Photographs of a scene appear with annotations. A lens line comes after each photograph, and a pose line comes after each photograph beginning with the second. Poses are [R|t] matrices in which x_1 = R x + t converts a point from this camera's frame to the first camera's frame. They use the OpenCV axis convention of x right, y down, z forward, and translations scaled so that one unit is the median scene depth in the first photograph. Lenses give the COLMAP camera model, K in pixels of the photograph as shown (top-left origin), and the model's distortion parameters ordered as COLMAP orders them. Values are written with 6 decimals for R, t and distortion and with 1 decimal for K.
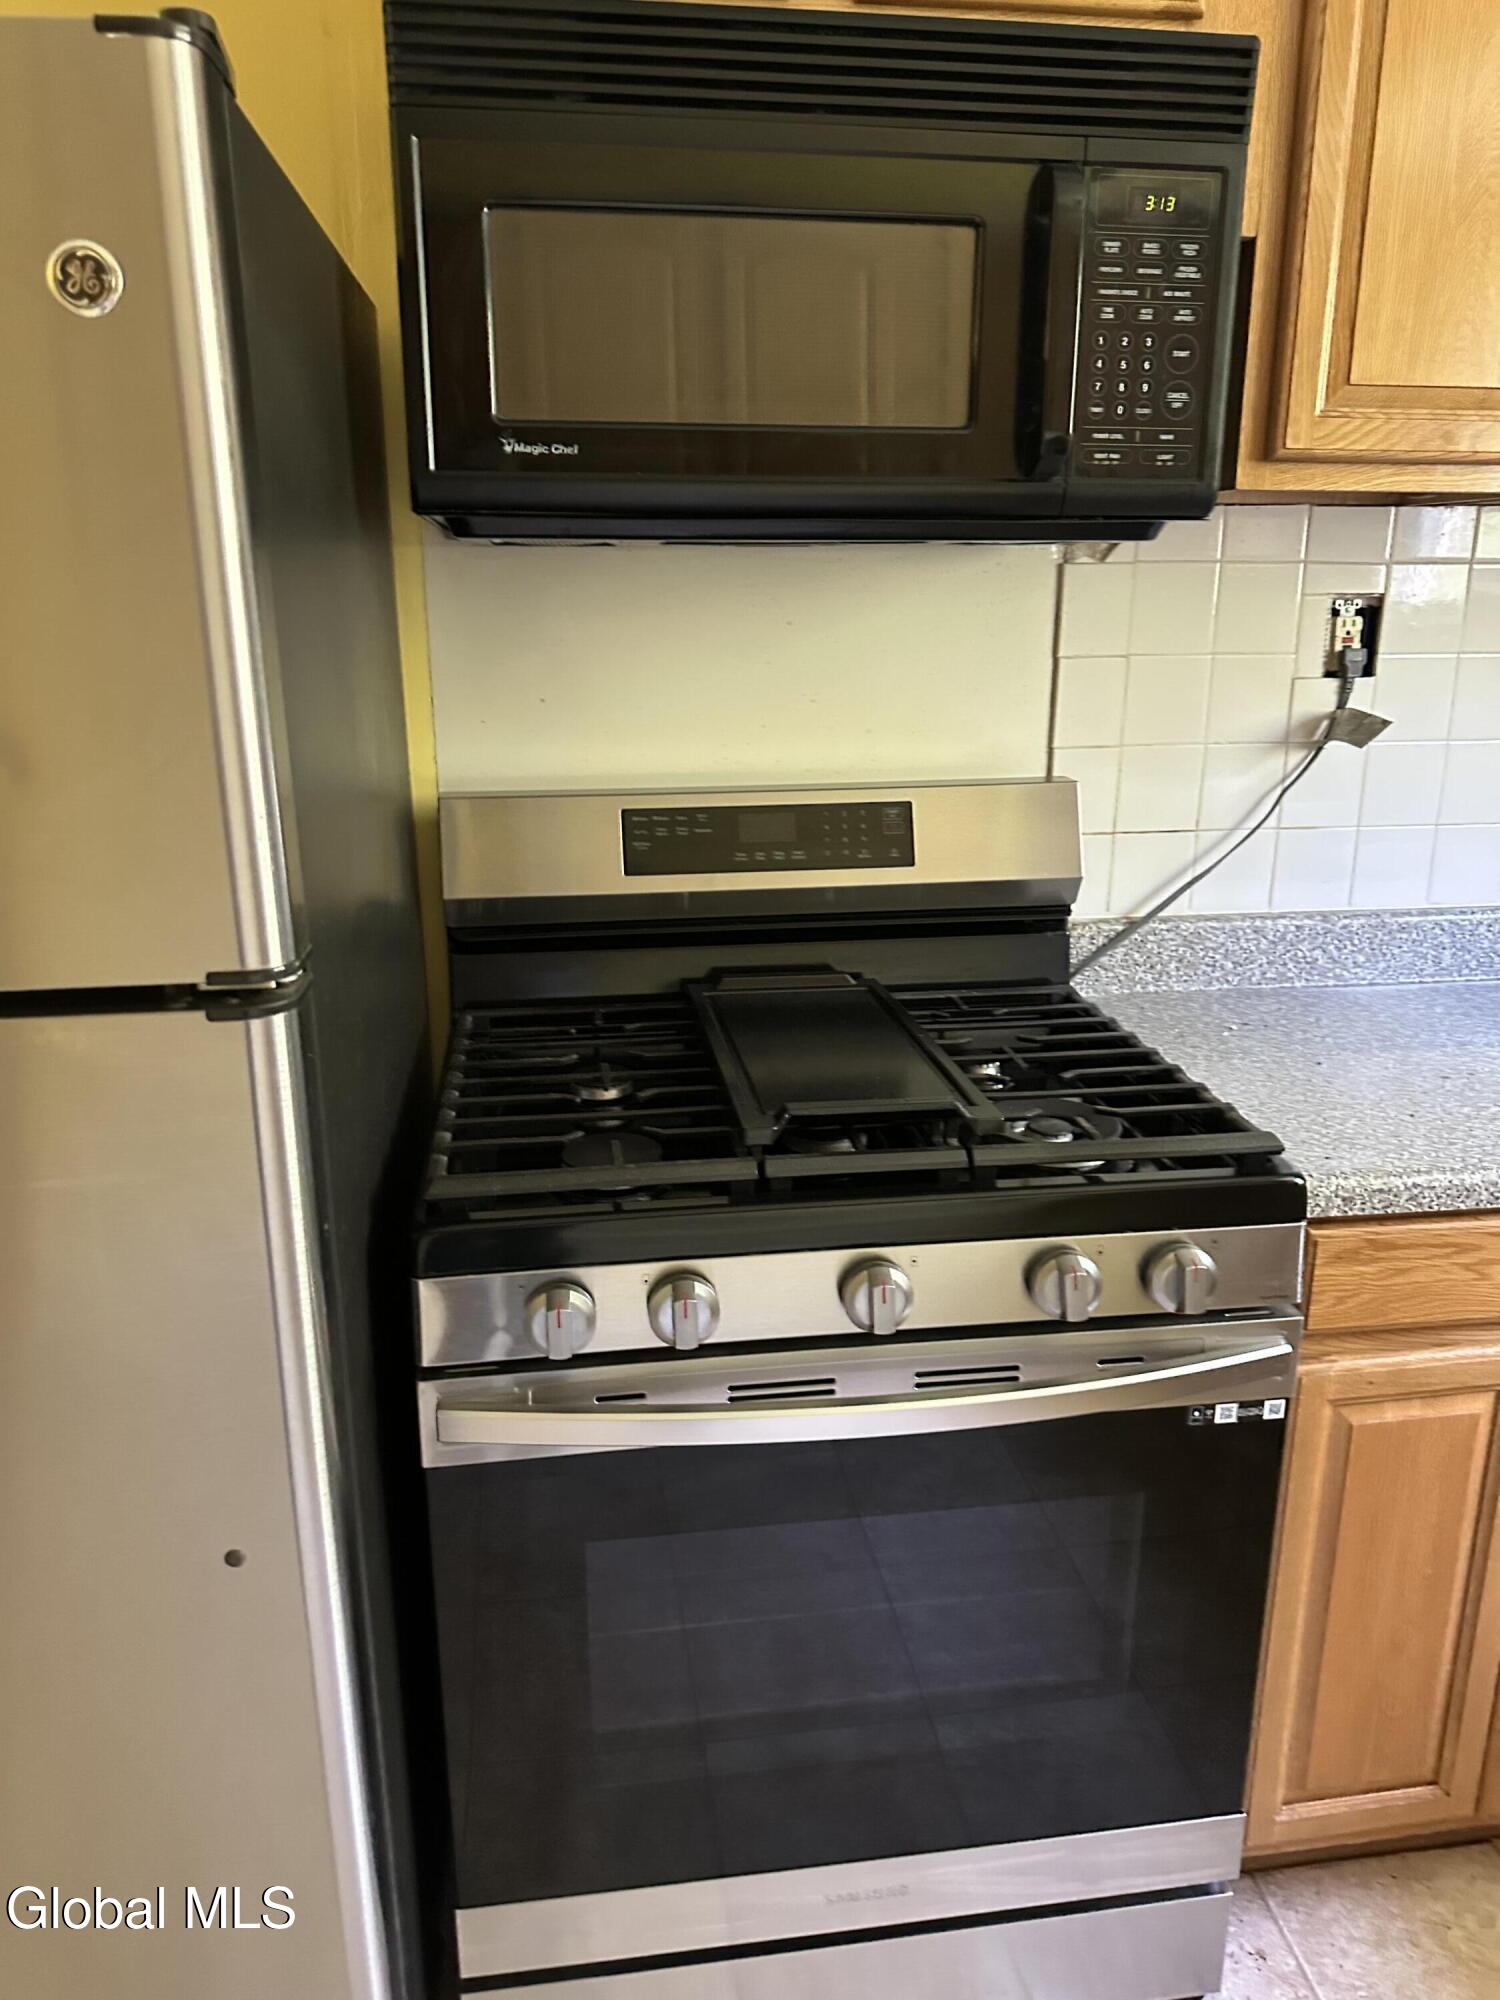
lens RADIAL K [[1402.8, 0, 743.2], [0, 1402.8, 986.1], [0, 0, 1]] dist [0.057633, -0.091603]
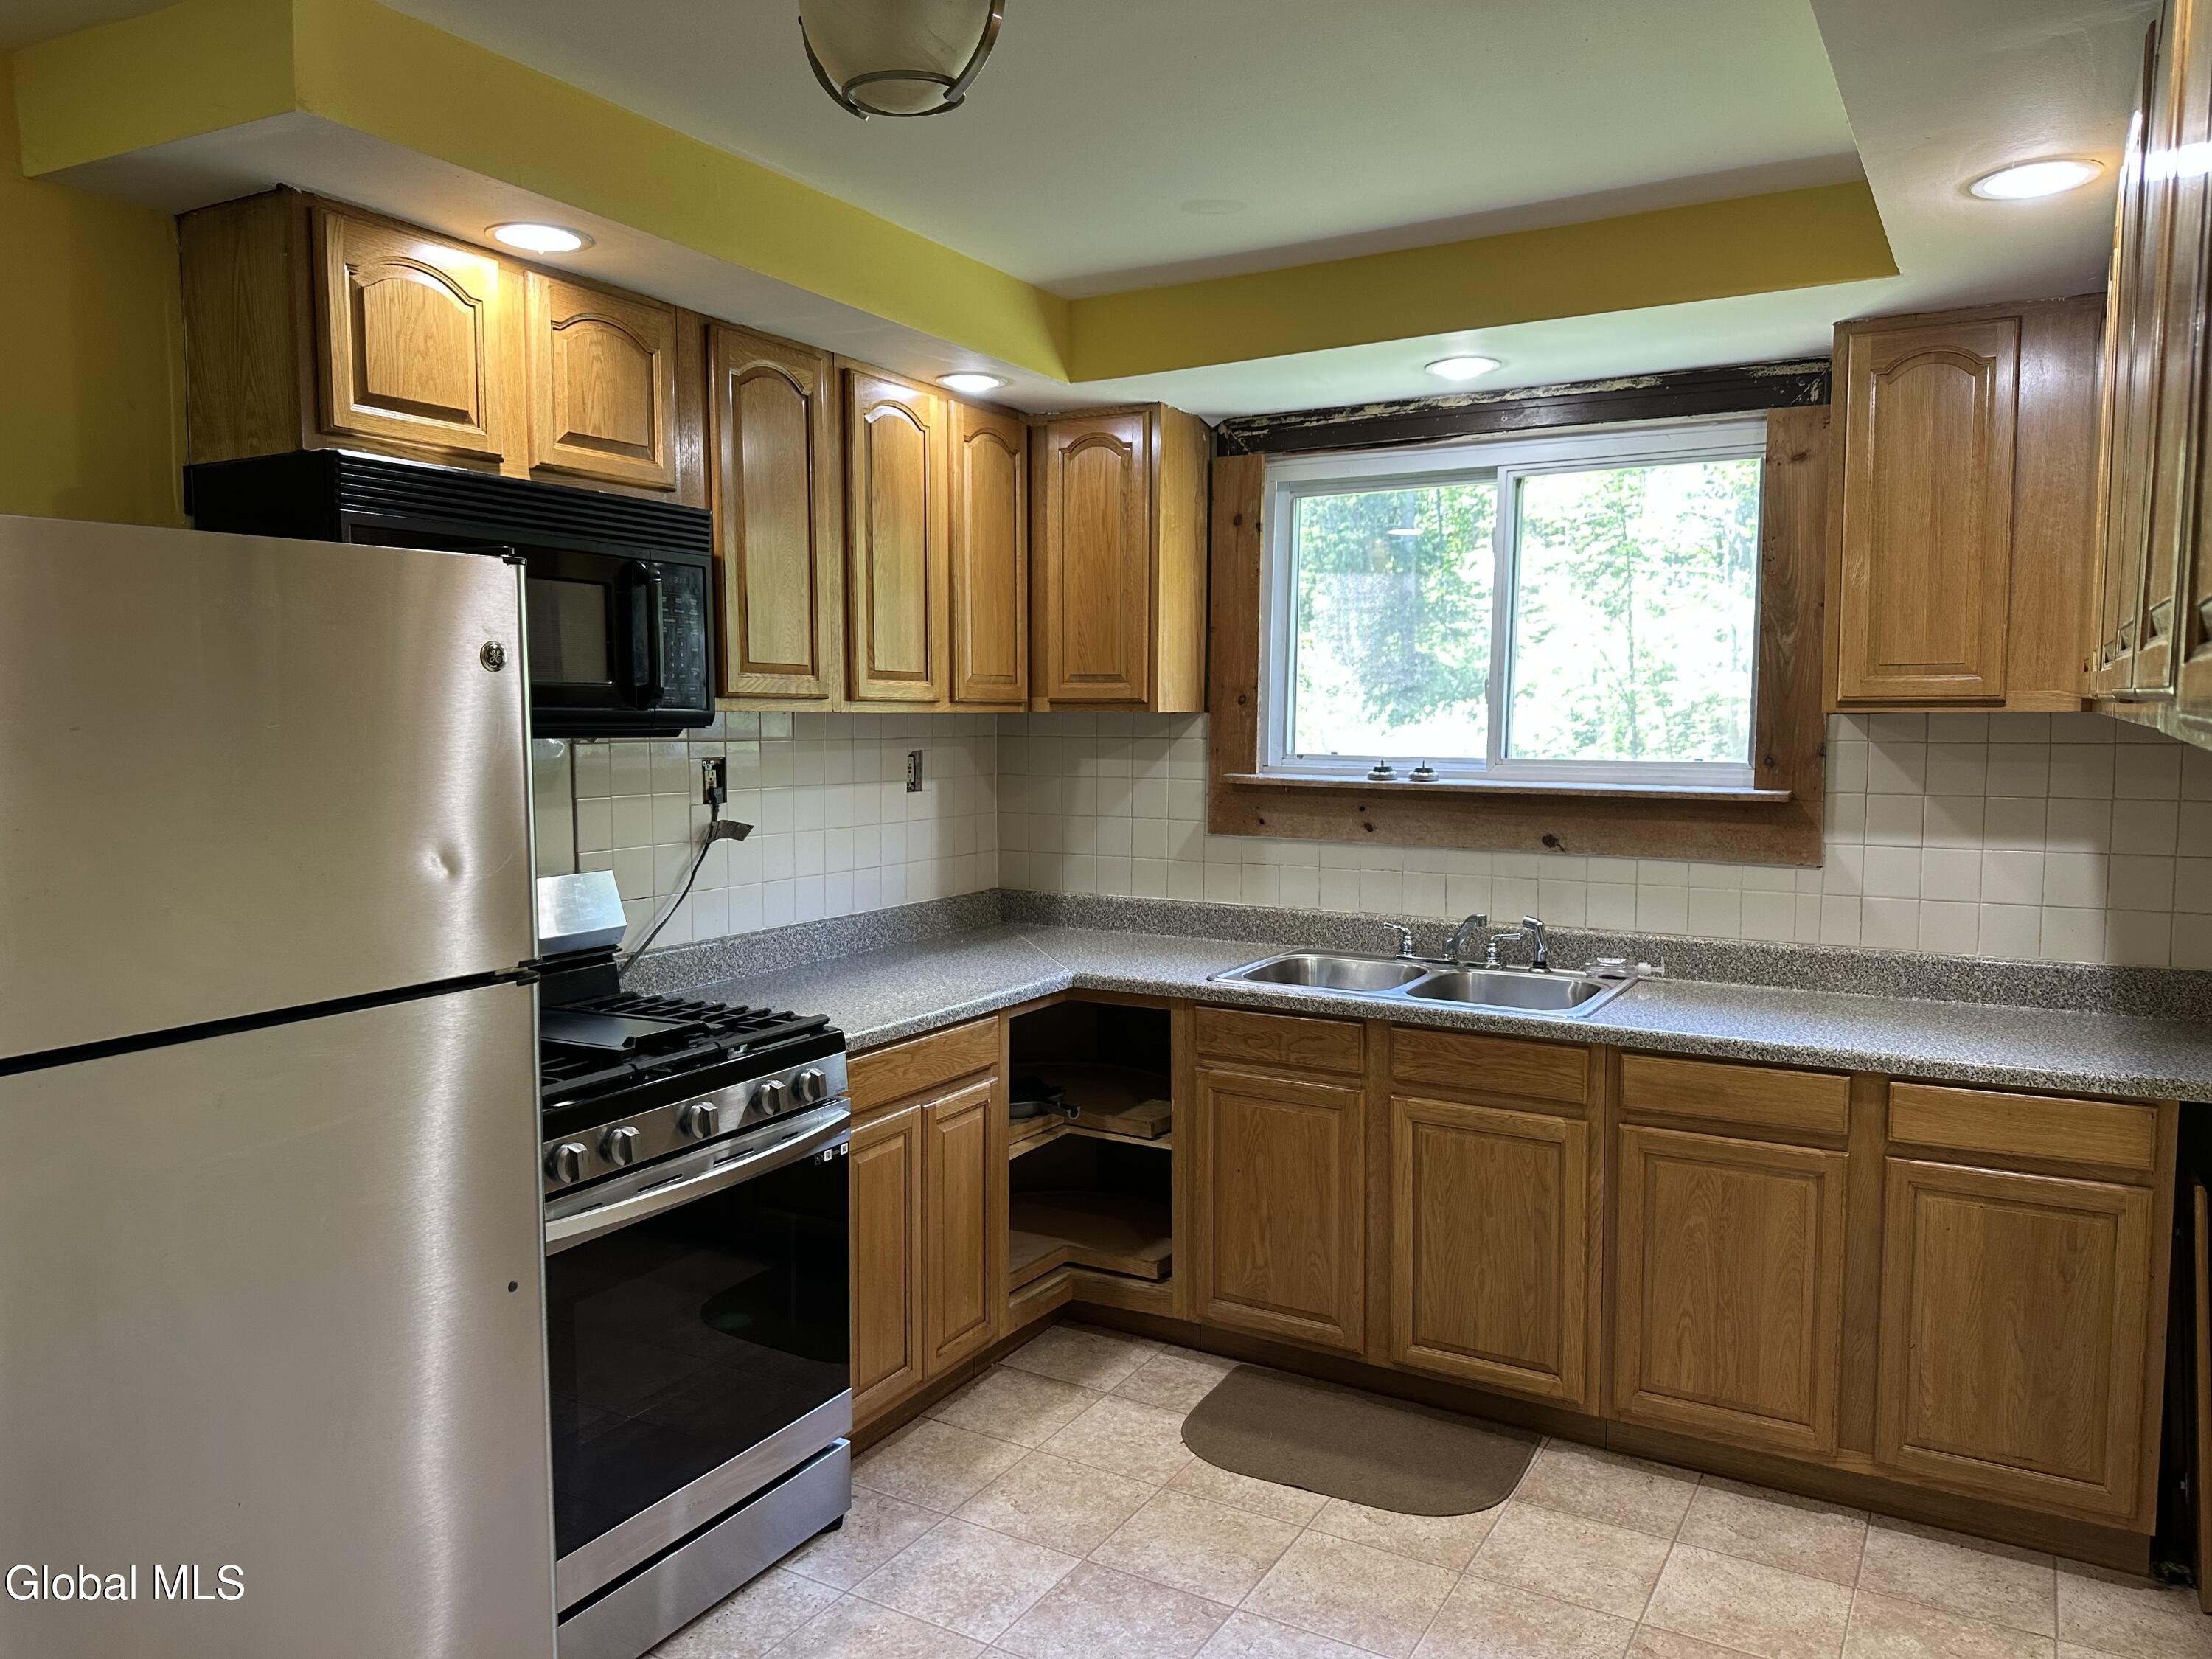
lens RADIAL K [[1551.5, 0, 1095.1], [0, 1551.5, 804.9], [0, 0, 1]] dist [0.057633, -0.091603]
pose [[0.616059, -0.044386, 0.786448, -0.806101], [0.209712, 0.971619, -0.109439, 0.095163], [-0.759271, 0.232349, 0.607883, -0.536359]]
